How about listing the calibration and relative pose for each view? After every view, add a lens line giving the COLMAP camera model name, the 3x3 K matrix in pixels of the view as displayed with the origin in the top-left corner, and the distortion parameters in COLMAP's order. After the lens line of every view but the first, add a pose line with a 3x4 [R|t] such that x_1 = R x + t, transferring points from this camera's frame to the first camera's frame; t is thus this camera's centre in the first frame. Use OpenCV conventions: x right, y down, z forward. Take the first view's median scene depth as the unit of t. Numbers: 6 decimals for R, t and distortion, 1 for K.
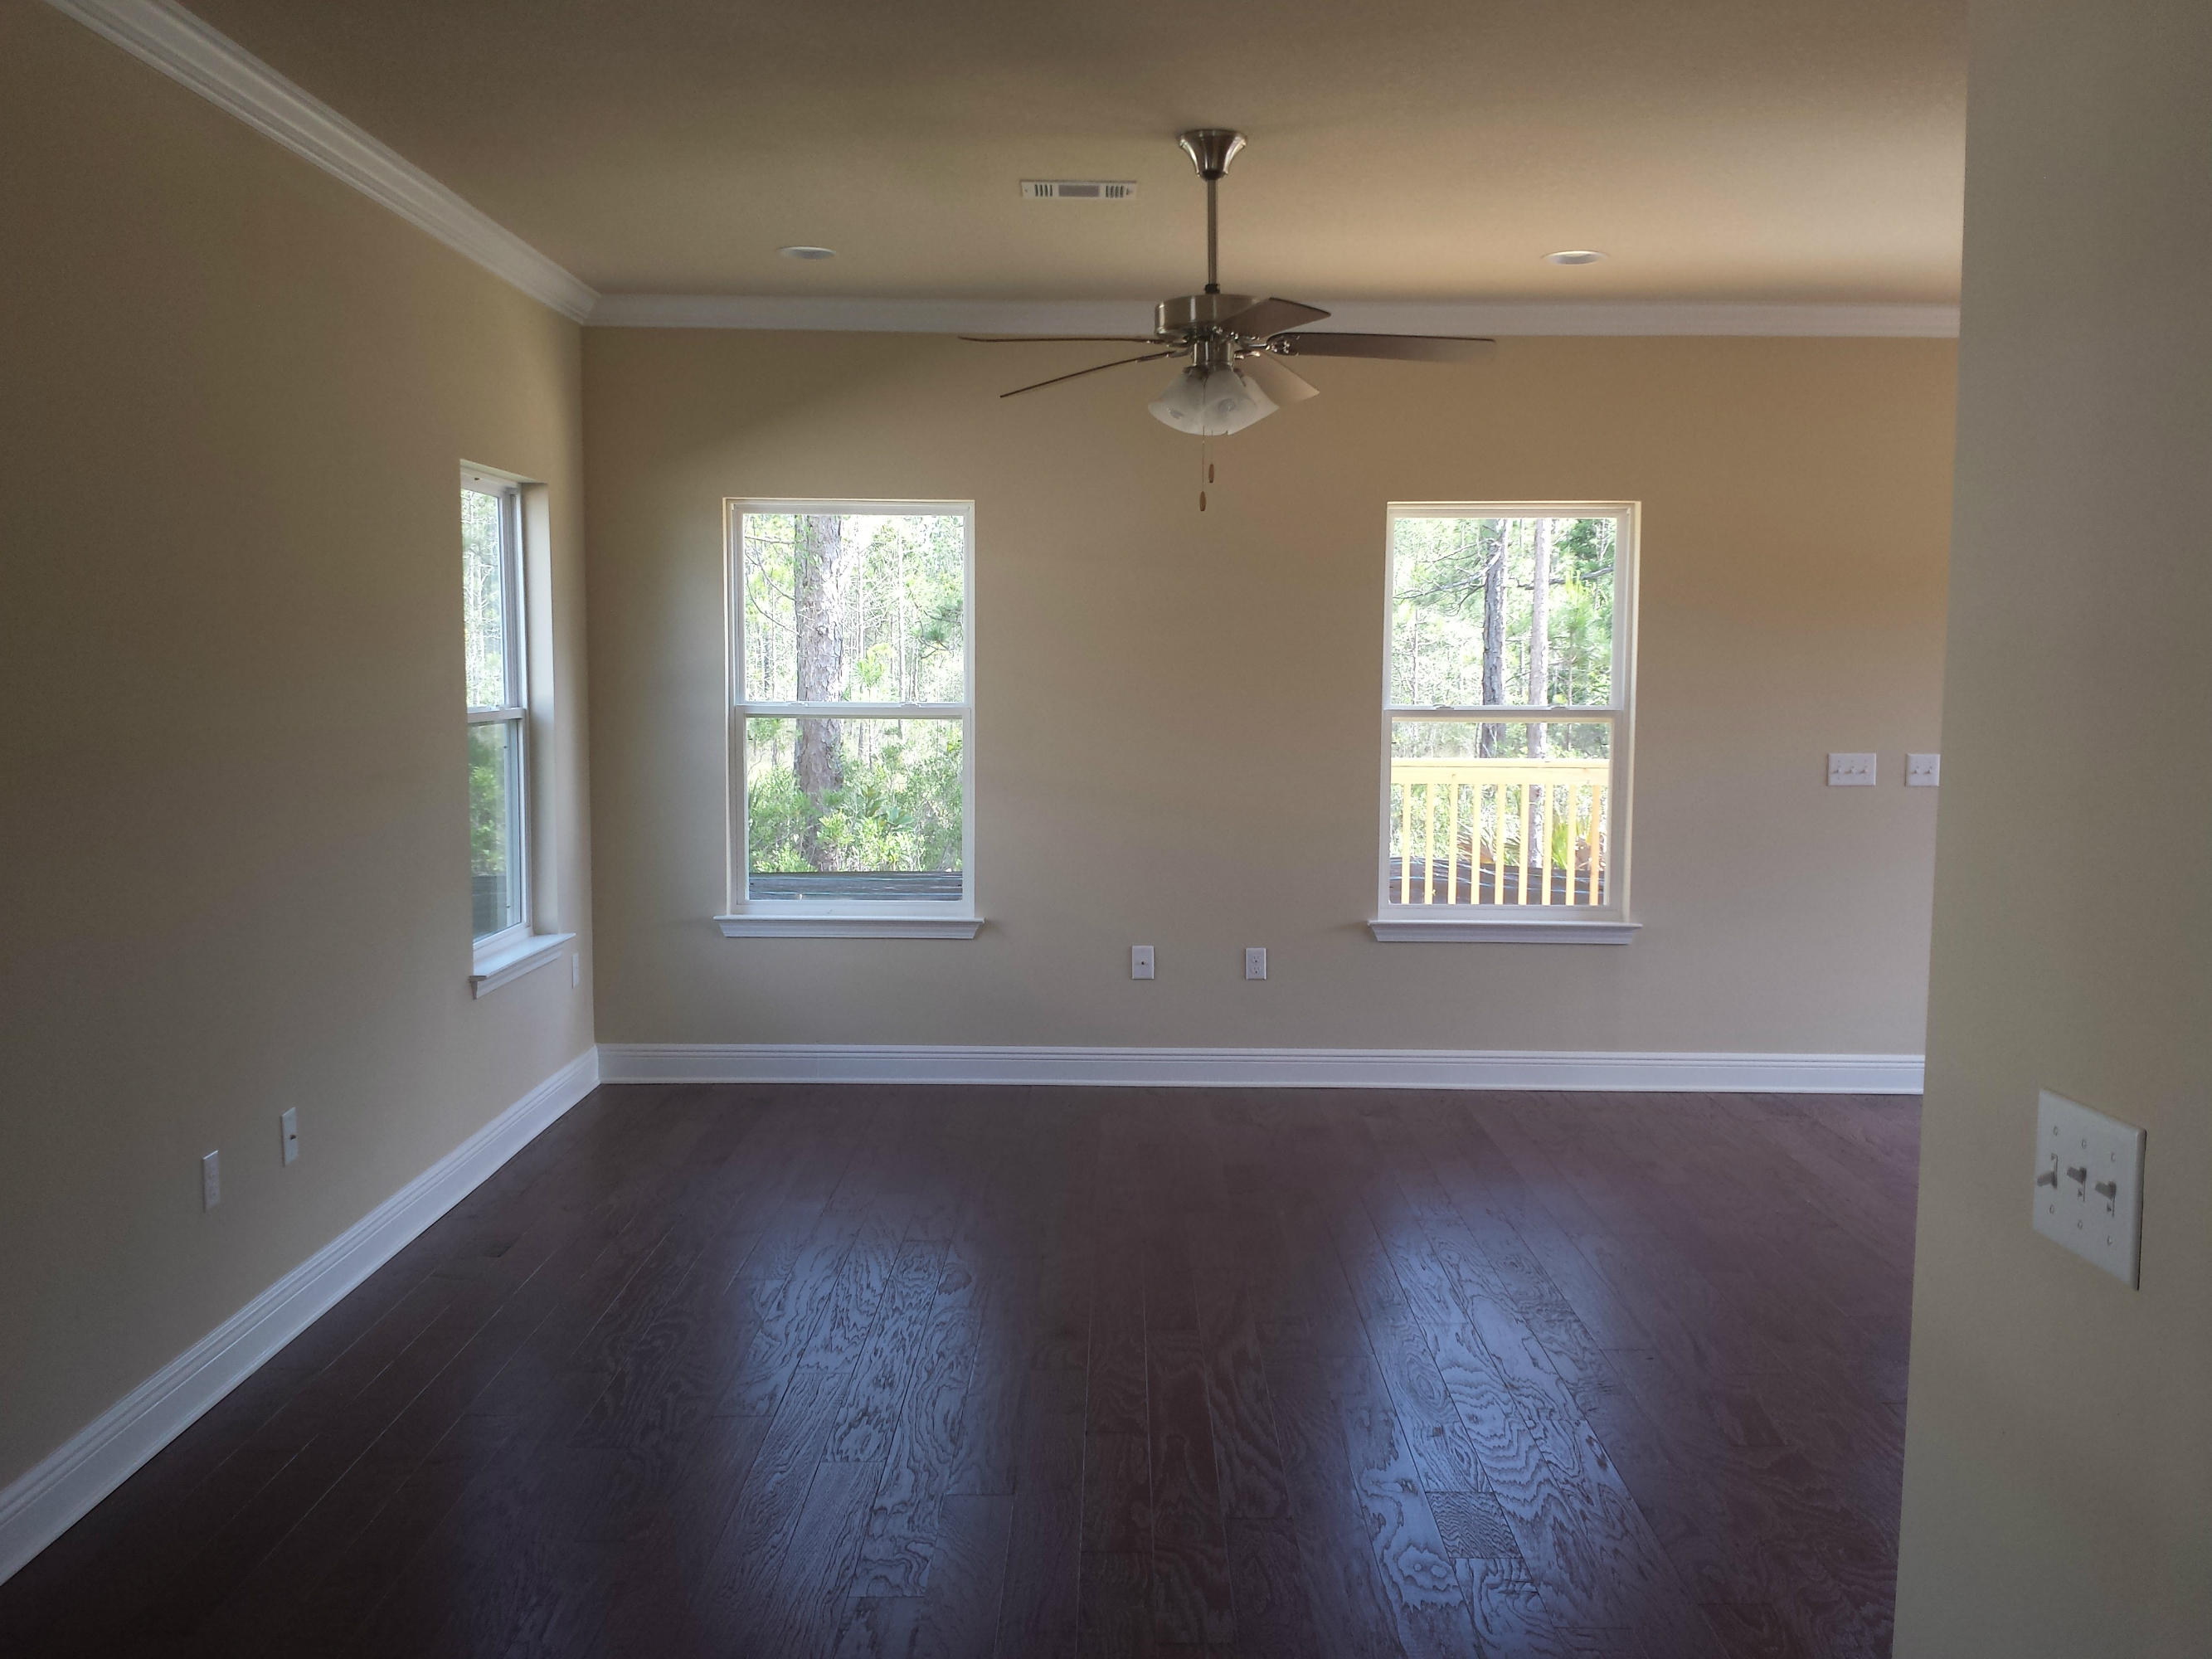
lens RADIAL K [[2069.1, 0, 1095.9], [0, 2069.1, 837.5], [0, 0, 1]] dist [-0.030483, 0.000000]
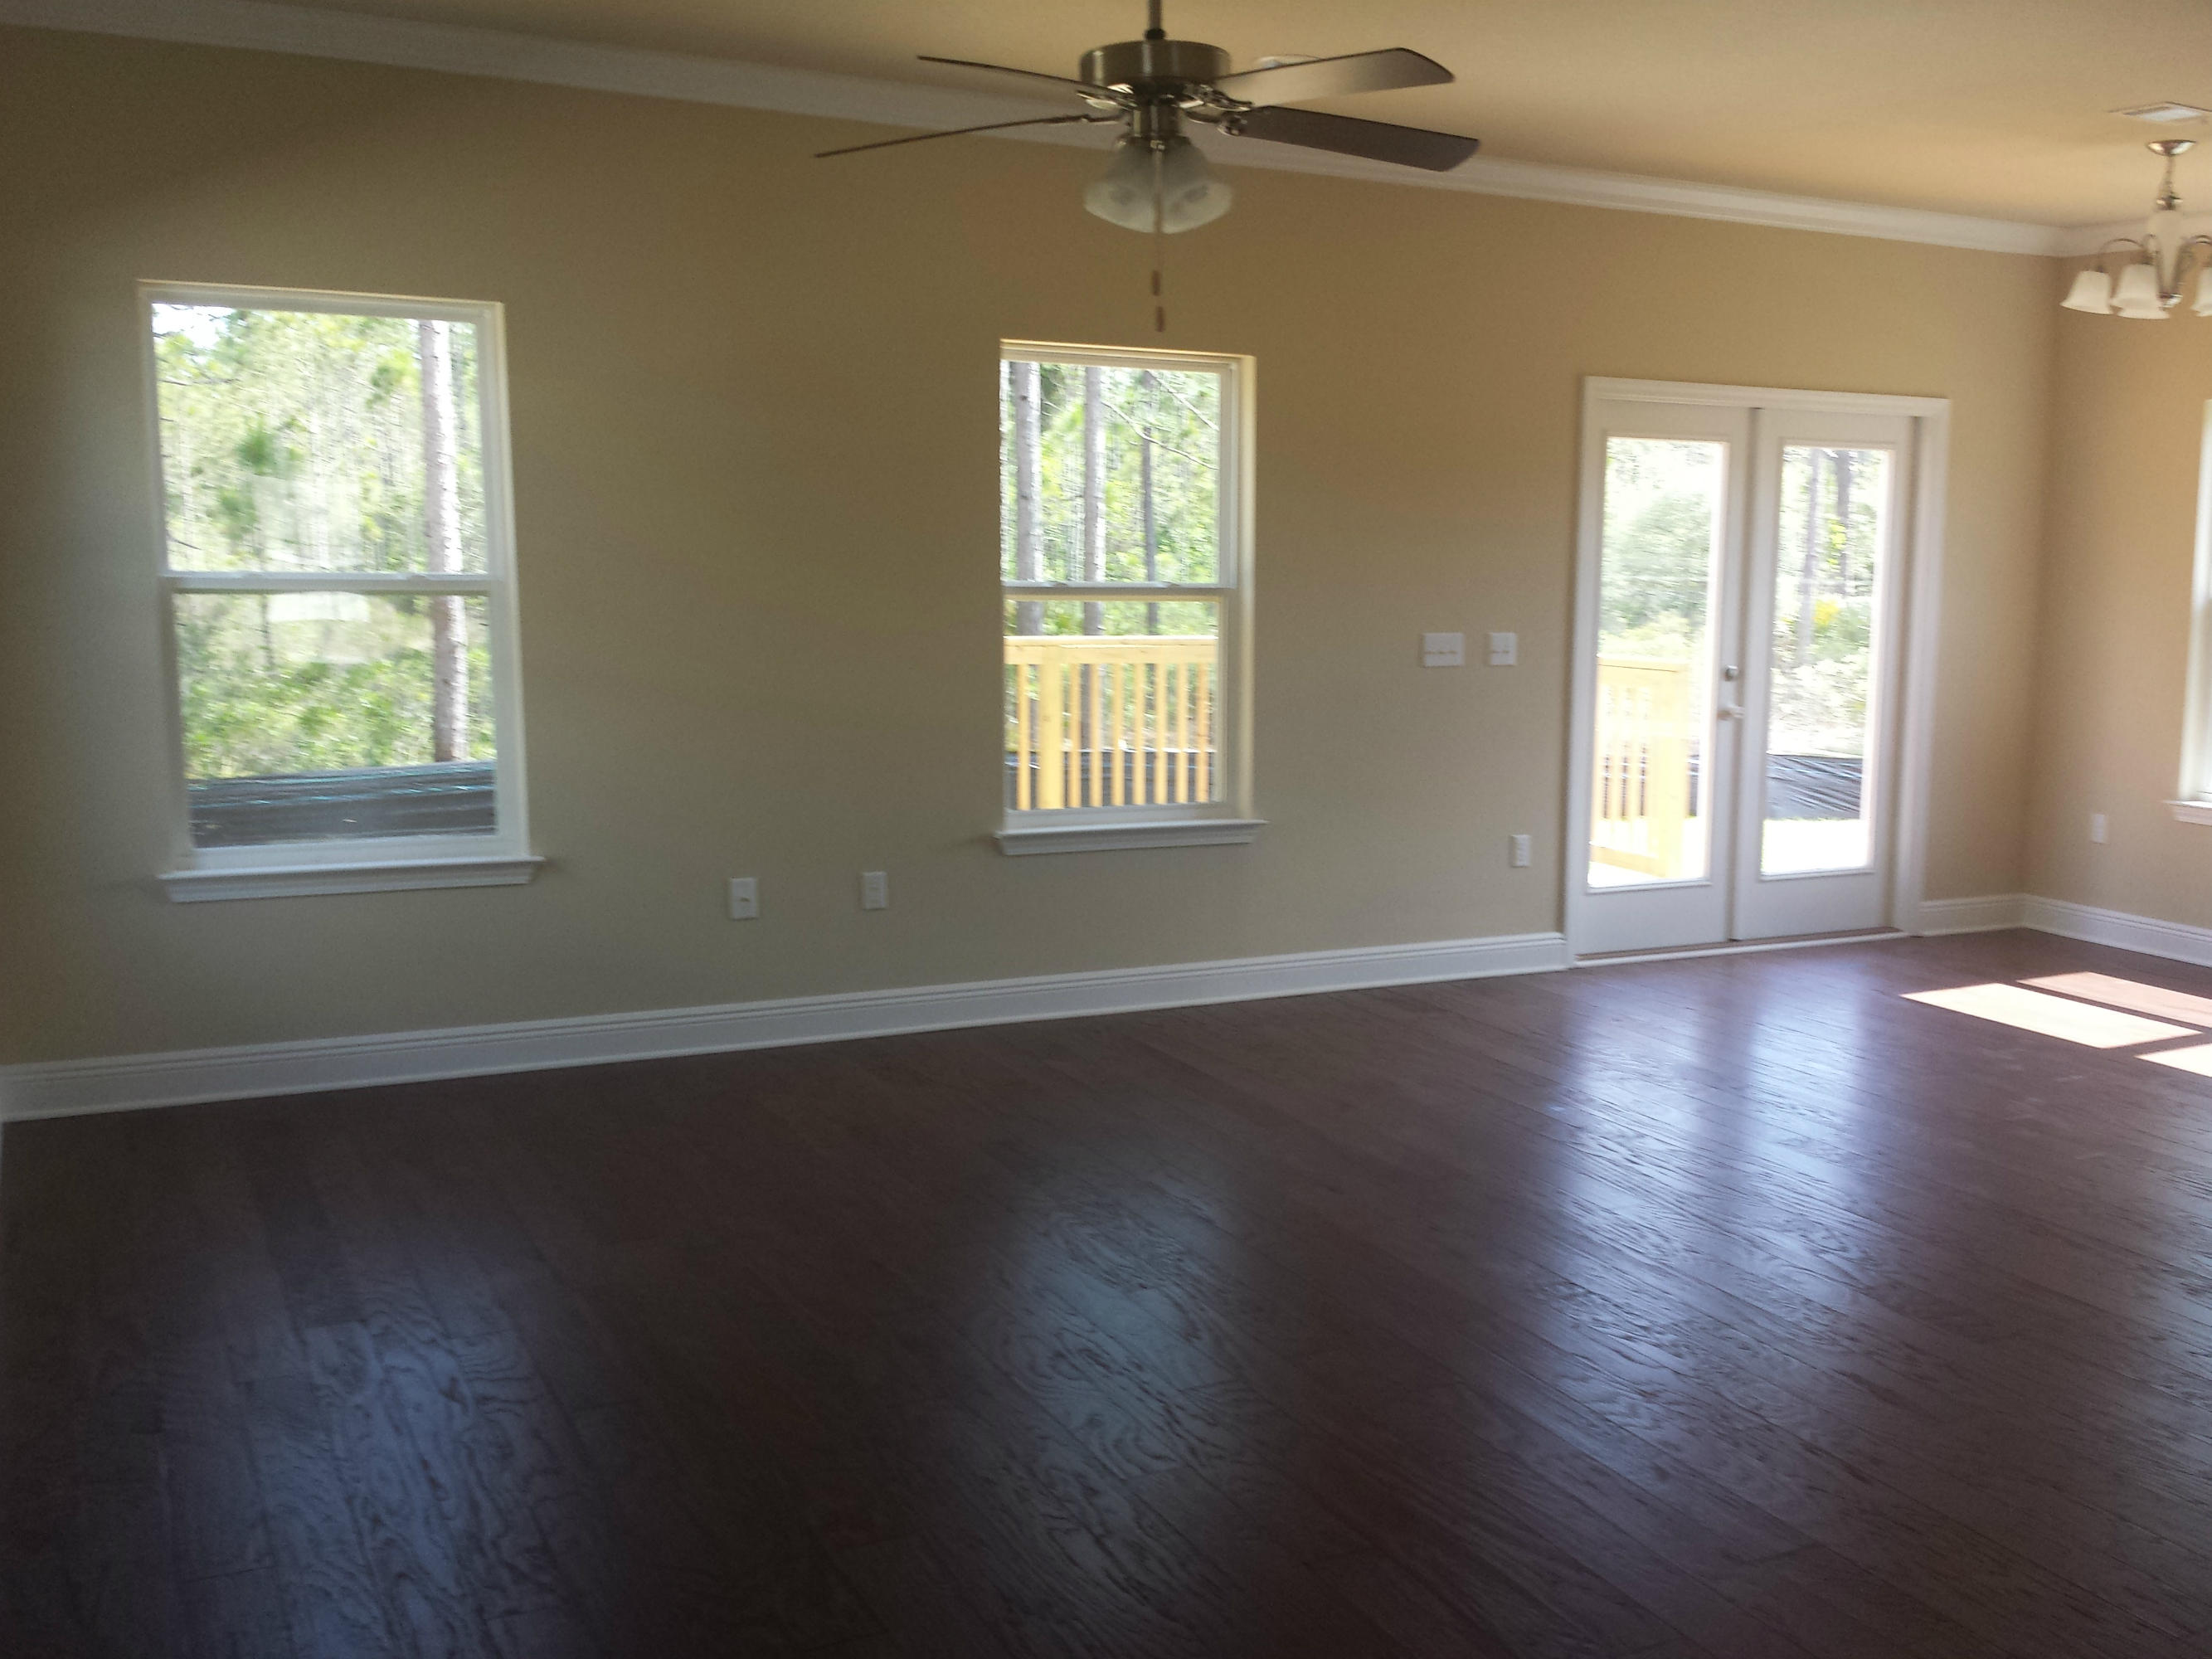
lens RADIAL K [[2069.1, 0, 1087.7], [0, 2069.1, 827.5], [0, 0, 1]] dist [-0.030483, 0.000000]
pose [[0.878384, -0.051365, 0.475187, -0.239173], [0.023964, 0.997691, 0.063547, -0.015498], [-0.477354, -0.044431, 0.877587, 0.230497]]
